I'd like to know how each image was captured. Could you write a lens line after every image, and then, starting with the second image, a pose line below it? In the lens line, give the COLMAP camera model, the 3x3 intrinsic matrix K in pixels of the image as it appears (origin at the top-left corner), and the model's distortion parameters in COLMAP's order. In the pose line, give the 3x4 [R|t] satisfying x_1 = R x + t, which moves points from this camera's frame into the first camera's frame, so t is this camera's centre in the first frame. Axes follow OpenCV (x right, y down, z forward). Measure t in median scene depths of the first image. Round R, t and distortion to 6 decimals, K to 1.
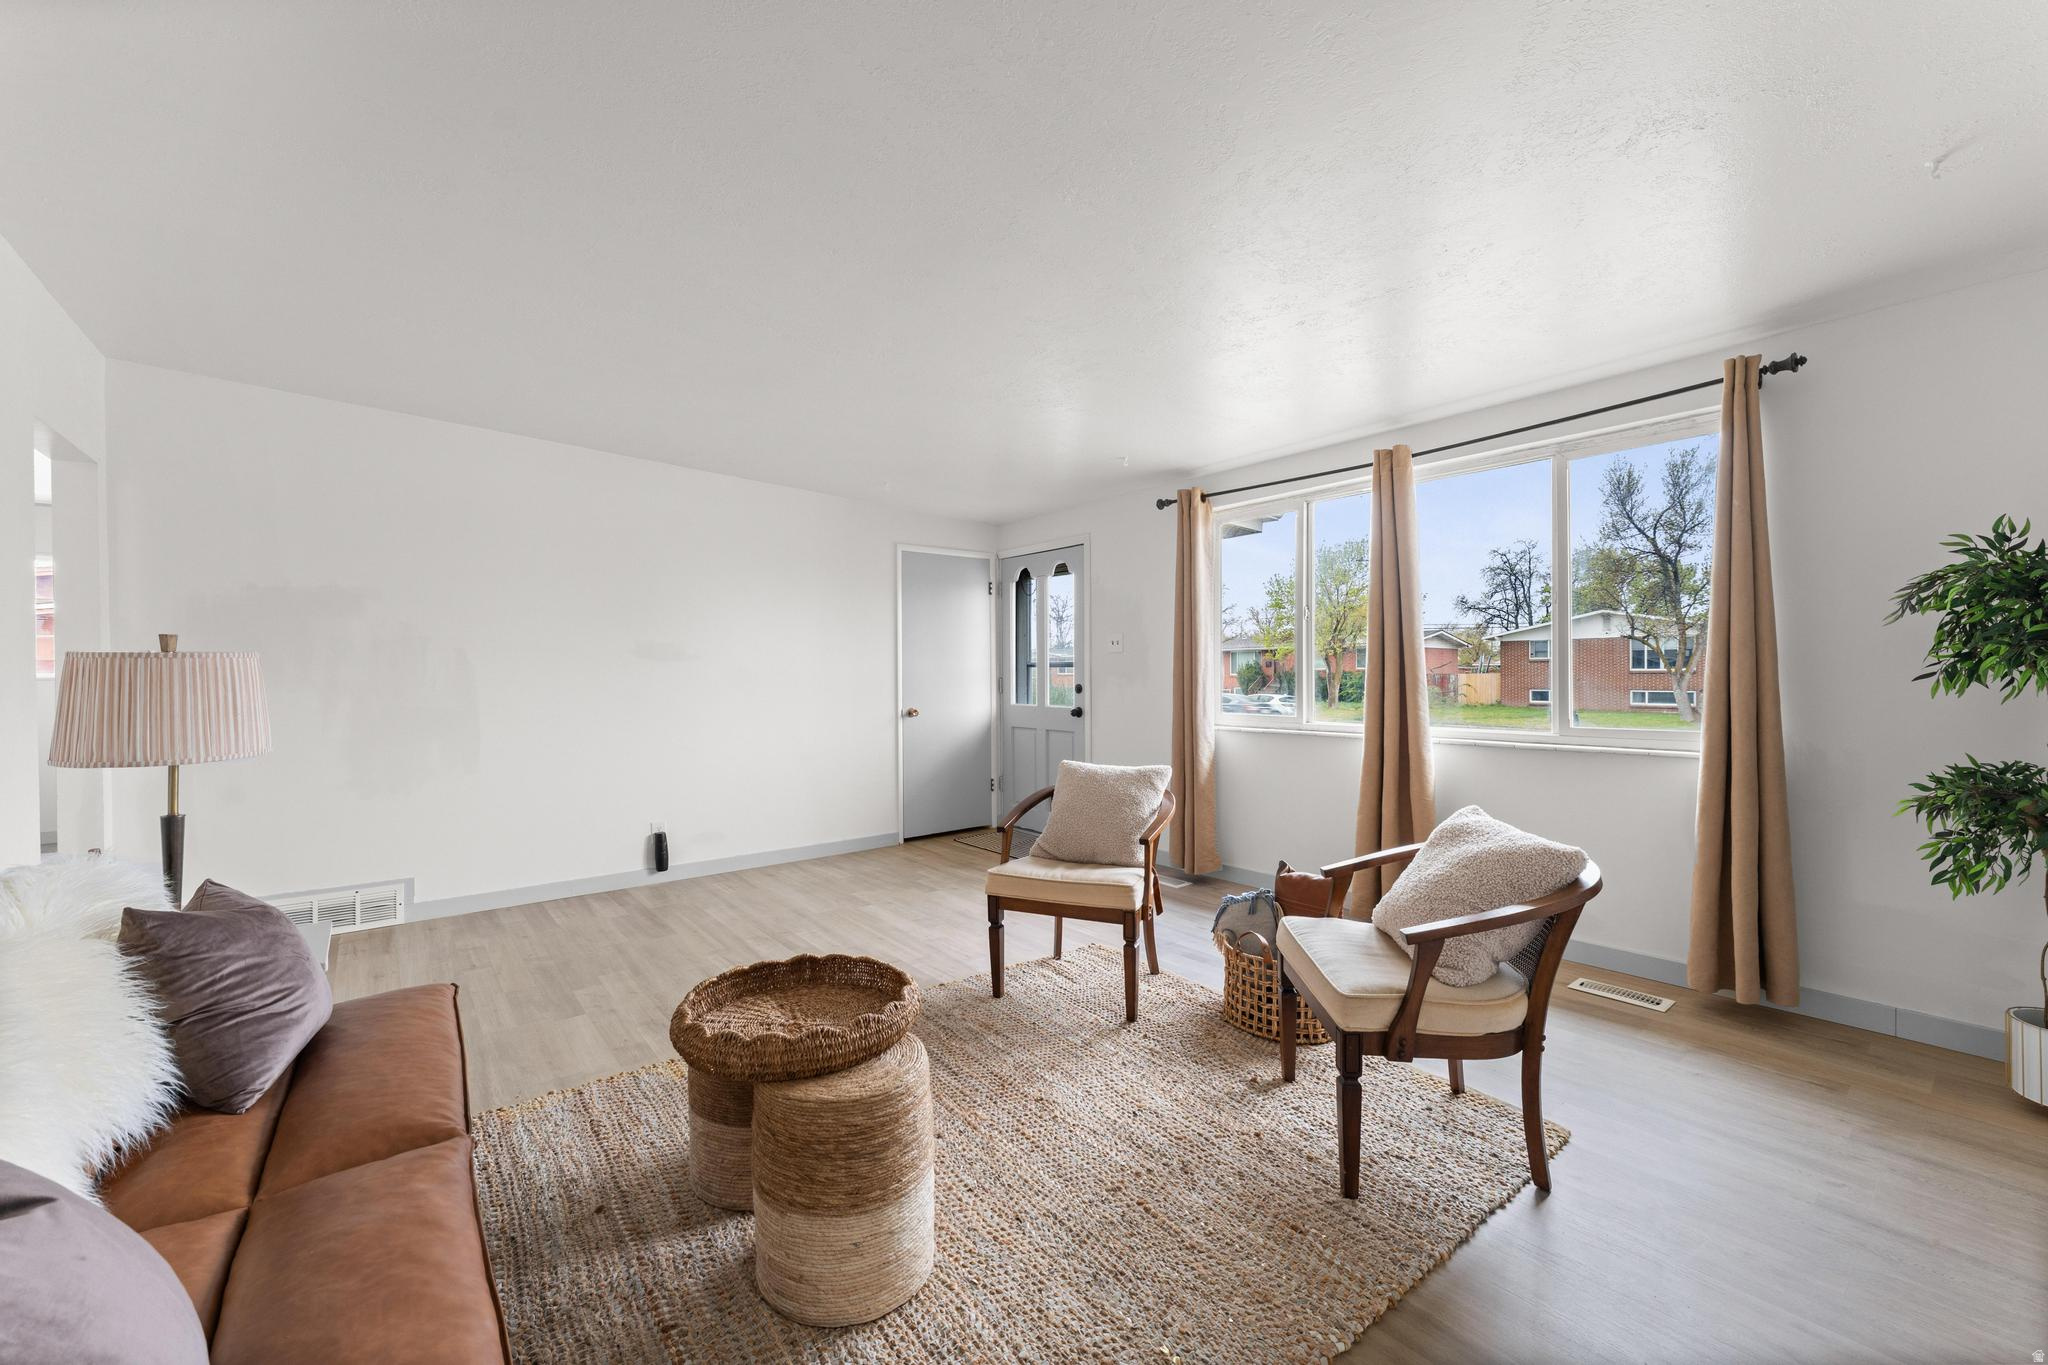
lens RADIAL K [[818.9, 0, 1020.4], [0, 818.9, 676.2], [0, 0, 1]] dist [-0.001847, -0.000262]
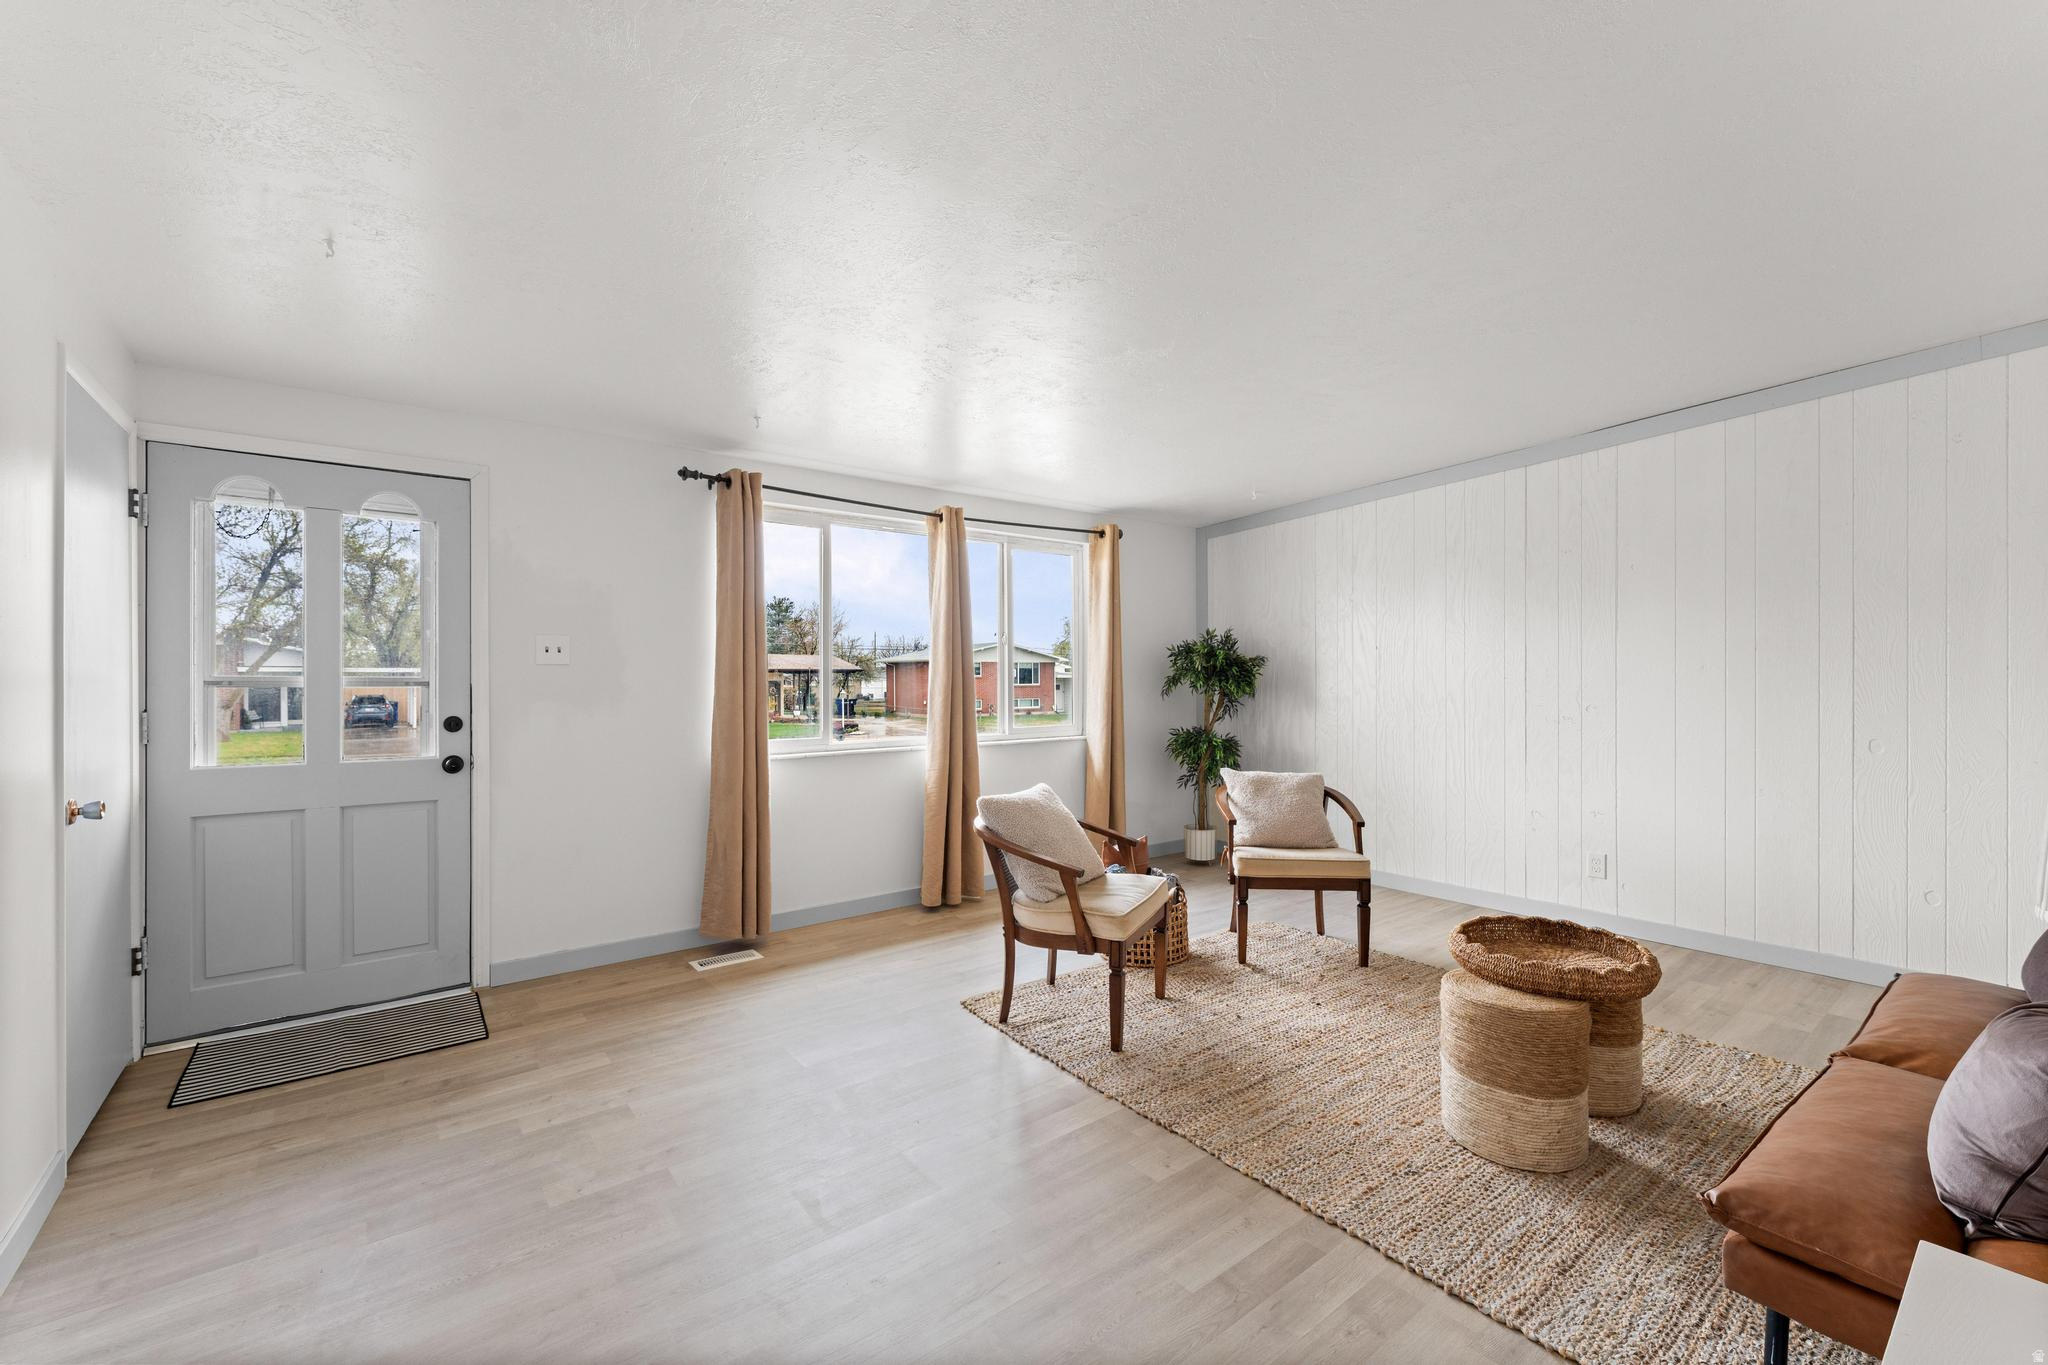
lens RADIAL K [[849.4, 0, 1016.7], [0, 849.4, 674.1], [0, 0, 1]] dist [0.000528, -0.000053]
pose [[0.005684, 0.010053, 0.999933, -0.823161], [0.005632, 0.999933, -0.010085, -0.018328], [-0.999968, 0.005689, 0.005627, 0.923100]]
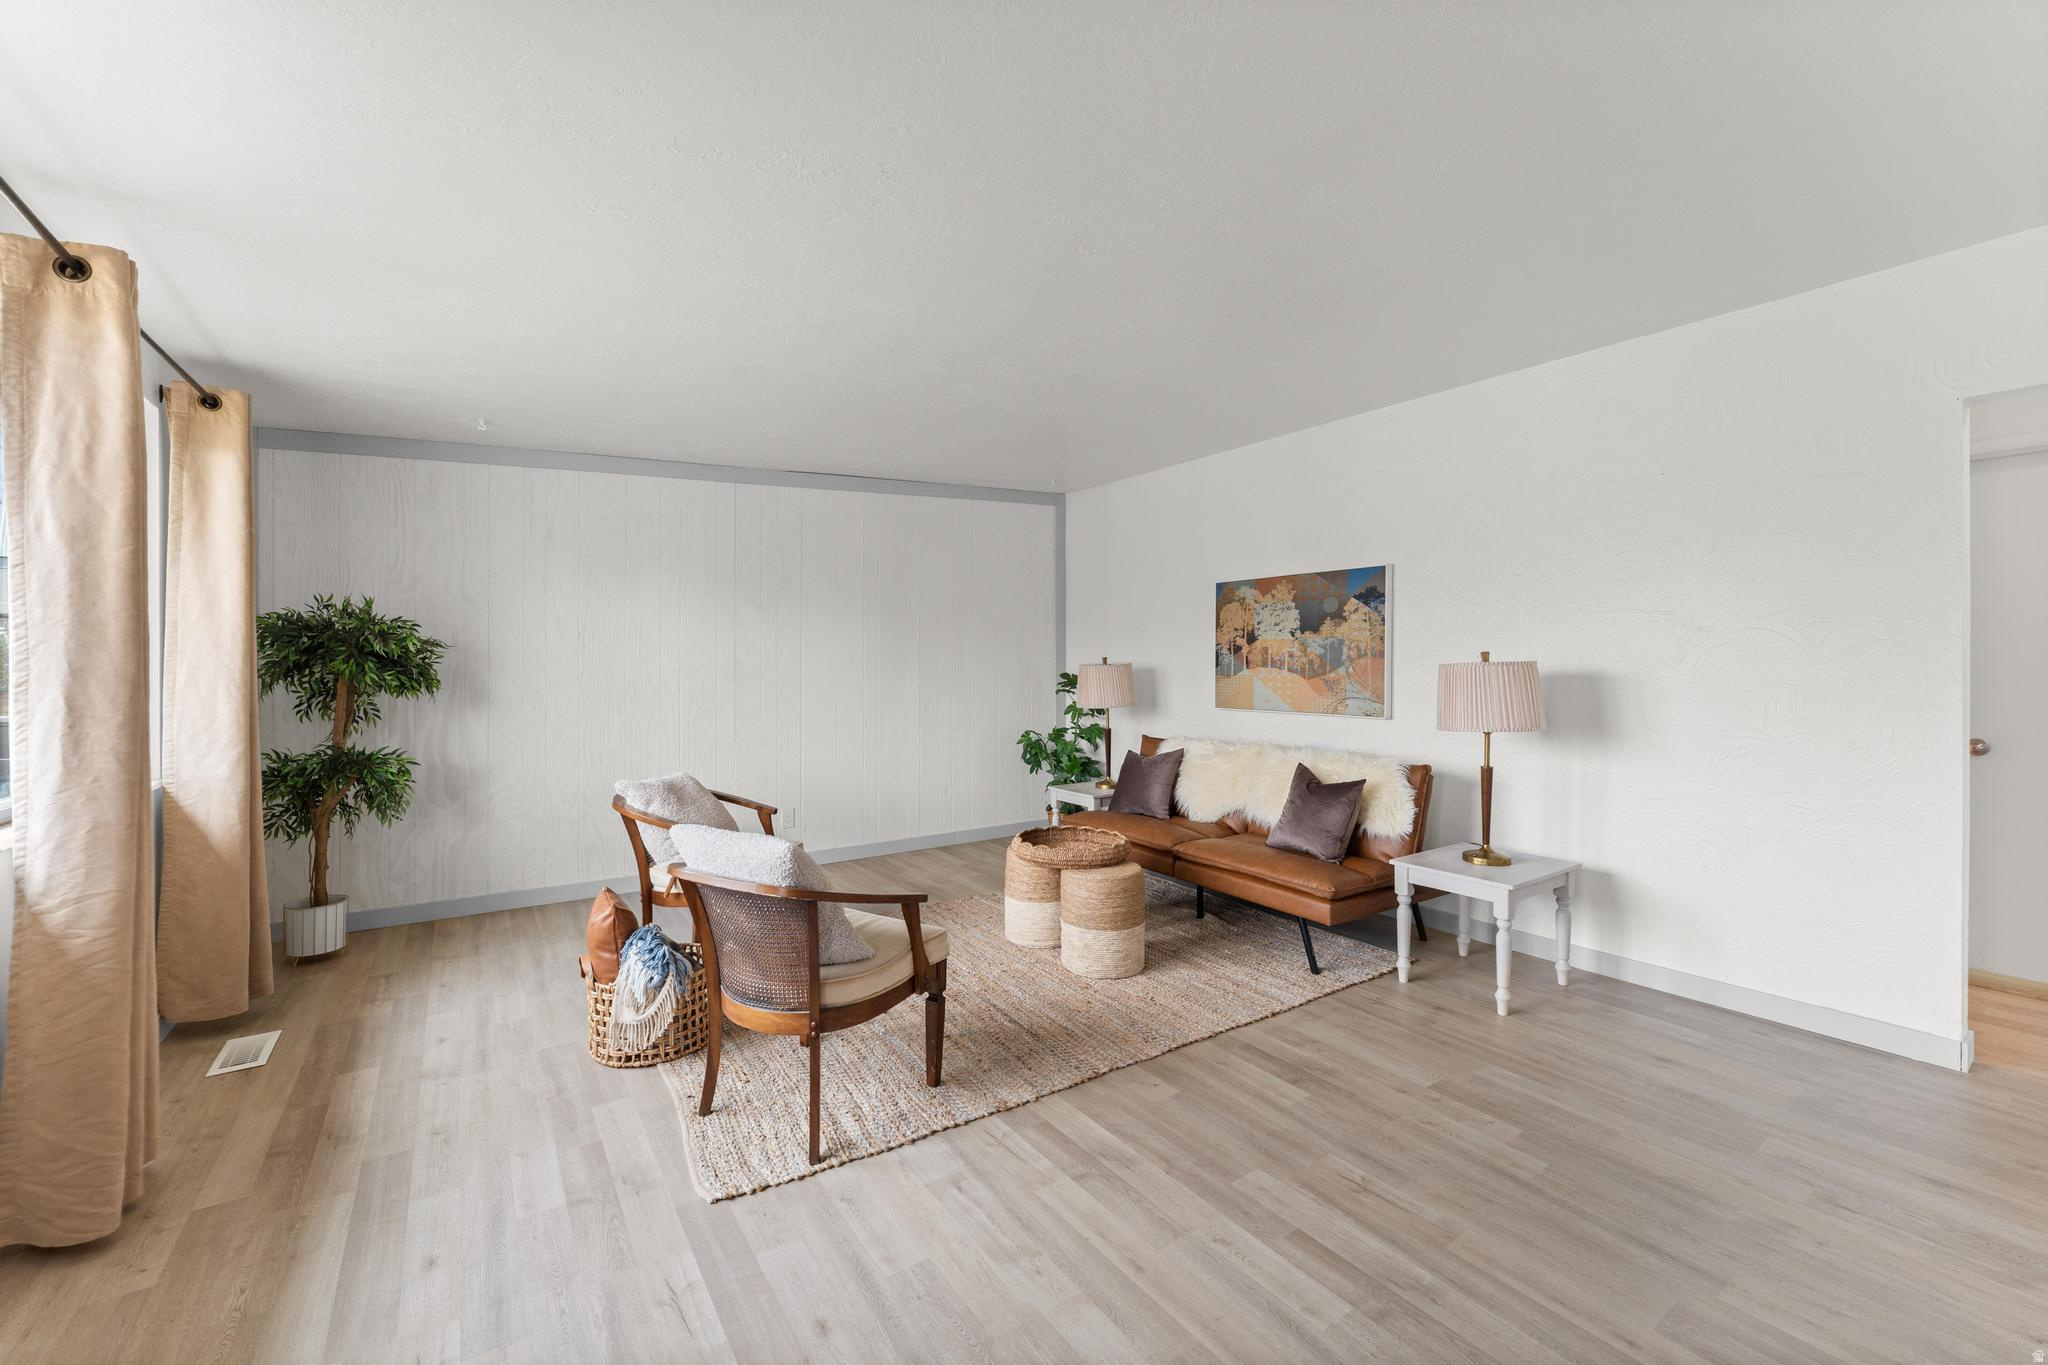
lens RADIAL K [[818.9, 0, 1020.4], [0, 818.9, 676.2], [0, 0, 1]] dist [-0.001847, -0.000262]
pose [[-0.997632, 0.011646, 0.067781, -0.143917], [0.012541, 0.999840, 0.012789, -0.019727], [-0.067622, 0.013609, -0.997618, 1.504125]]
